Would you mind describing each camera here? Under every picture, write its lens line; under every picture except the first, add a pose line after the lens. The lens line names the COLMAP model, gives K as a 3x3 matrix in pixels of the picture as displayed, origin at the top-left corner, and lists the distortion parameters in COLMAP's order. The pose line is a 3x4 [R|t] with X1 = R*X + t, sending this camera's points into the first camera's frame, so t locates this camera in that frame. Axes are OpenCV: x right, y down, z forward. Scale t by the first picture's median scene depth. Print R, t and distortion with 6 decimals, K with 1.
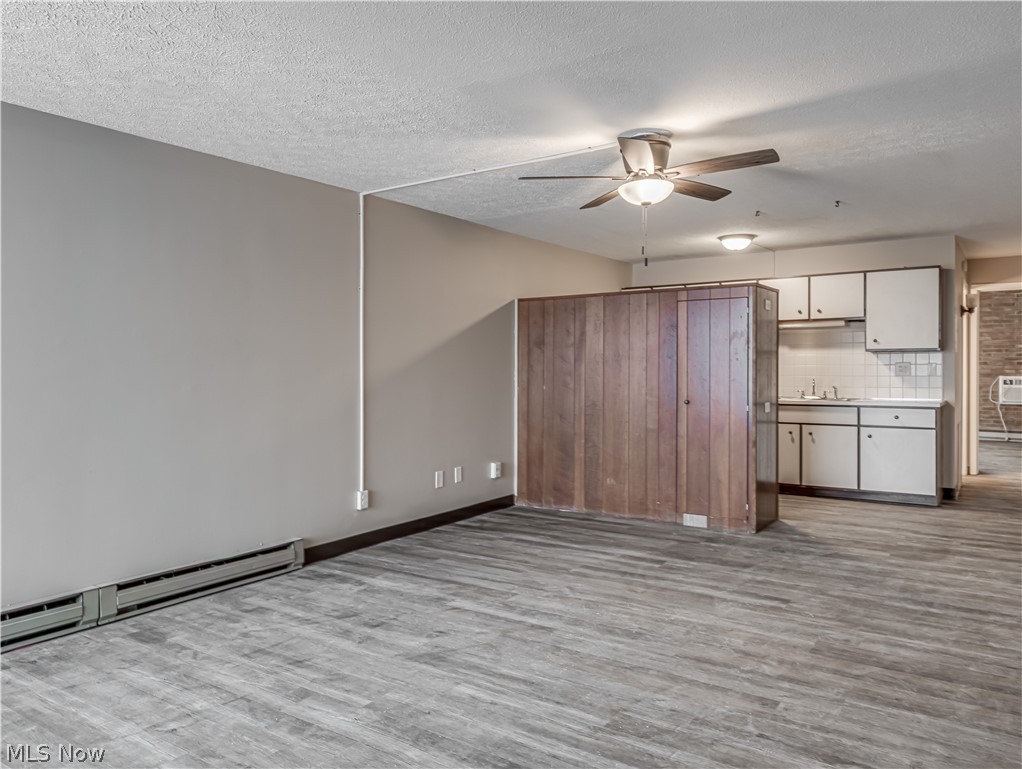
lens RADIAL K [[739.9, 0, 516.3], [0, 739.9, 367.4], [0, 0, 1]] dist [0.011184, -0.000905]
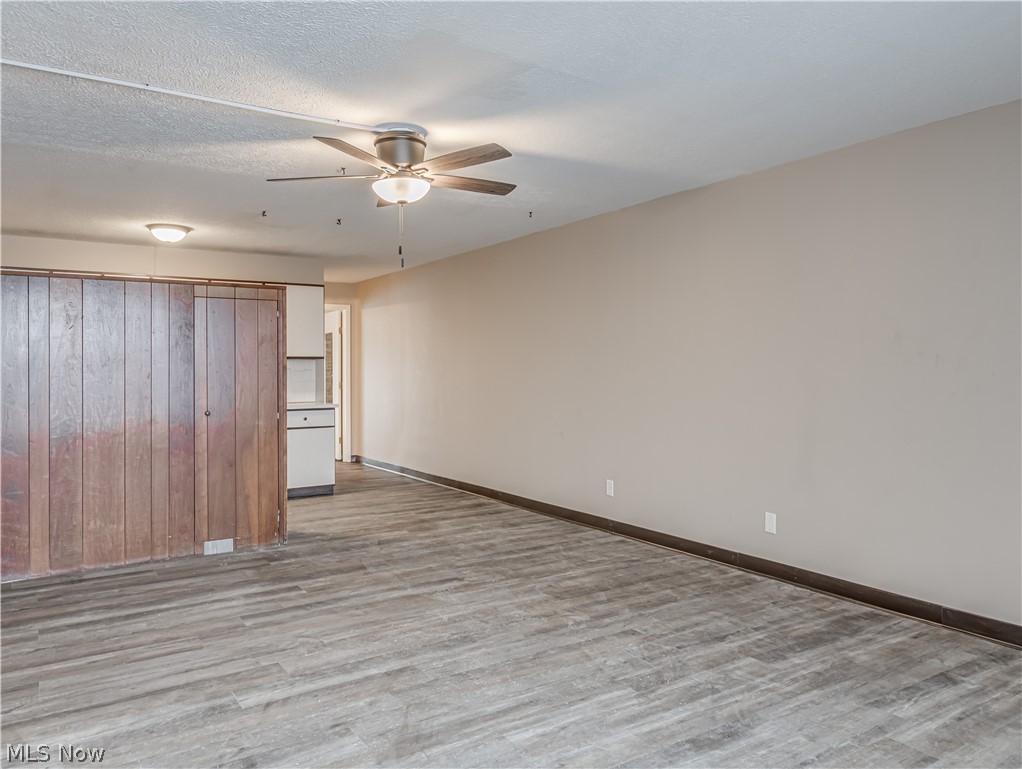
lens RADIAL K [[739.9, 0, 516.3], [0, 739.9, 367.4], [0, 0, 1]] dist [0.011184, -0.000905]
pose [[0.385741, 0.006216, 0.922586, -0.660420], [0.005081, 0.999948, -0.008862, 0.003673], [-0.922593, 0.008106, 0.385689, 0.493668]]
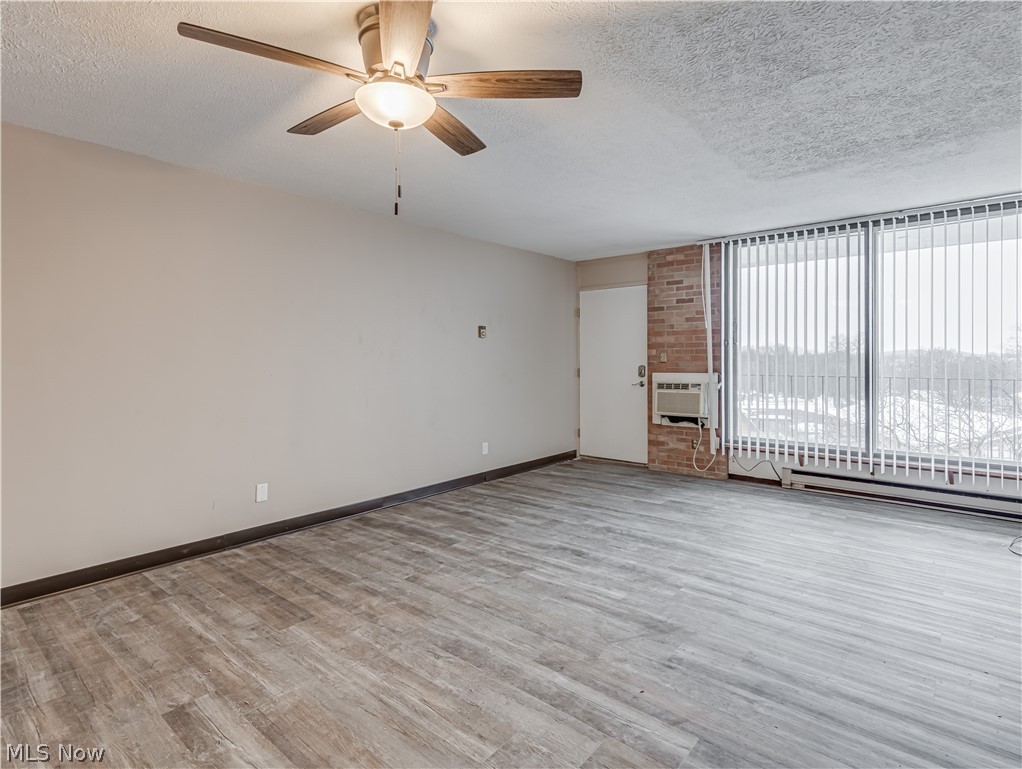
lens RADIAL K [[537.2, 0, 514.1], [0, 537.2, 354.1], [0, 0, 1]] dist [0.011862, -0.000341]
pose [[-0.994343, 0.009058, 0.105829, 0.006932], [0.008636, 0.999953, -0.004447, -0.002368], [-0.105865, -0.003507, -0.994374, 1.495323]]
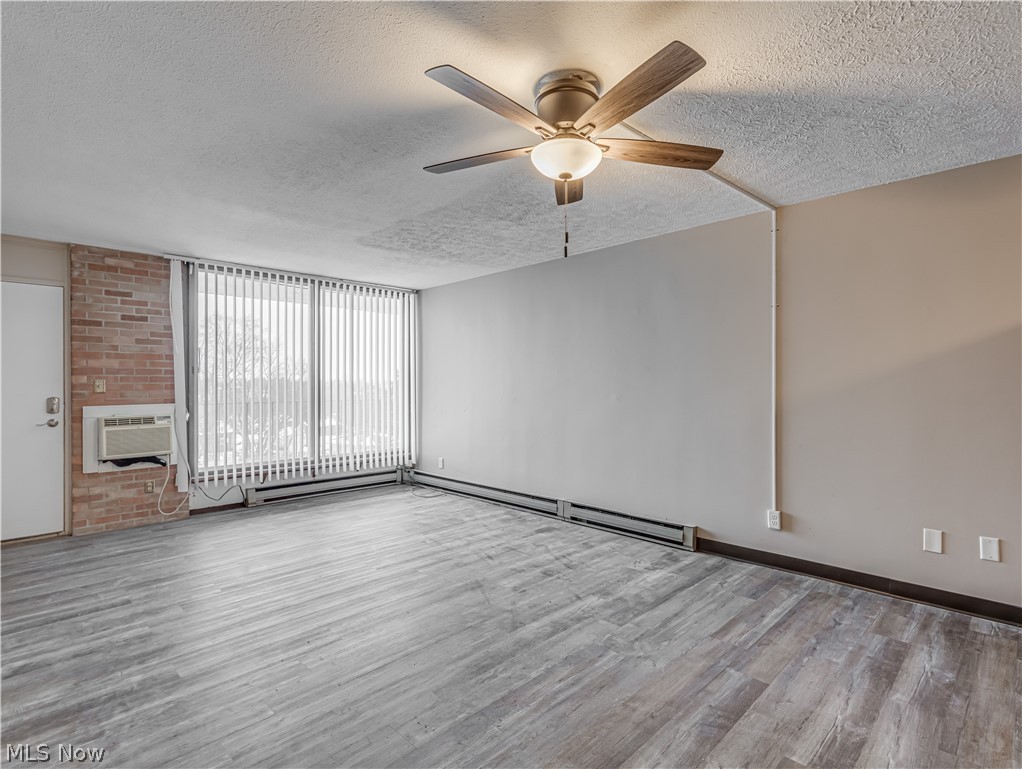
lens RADIAL K [[526.5, 0, 511.0], [0, 526.5, 384.5], [0, 0, 1]] dist [0.009740, -0.000174]
pose [[-0.188535, 0.005821, -0.982049, 0.728353], [0.000683, 0.999983, 0.005796, -0.006150], [0.982066, 0.000422, -0.188536, 1.049864]]
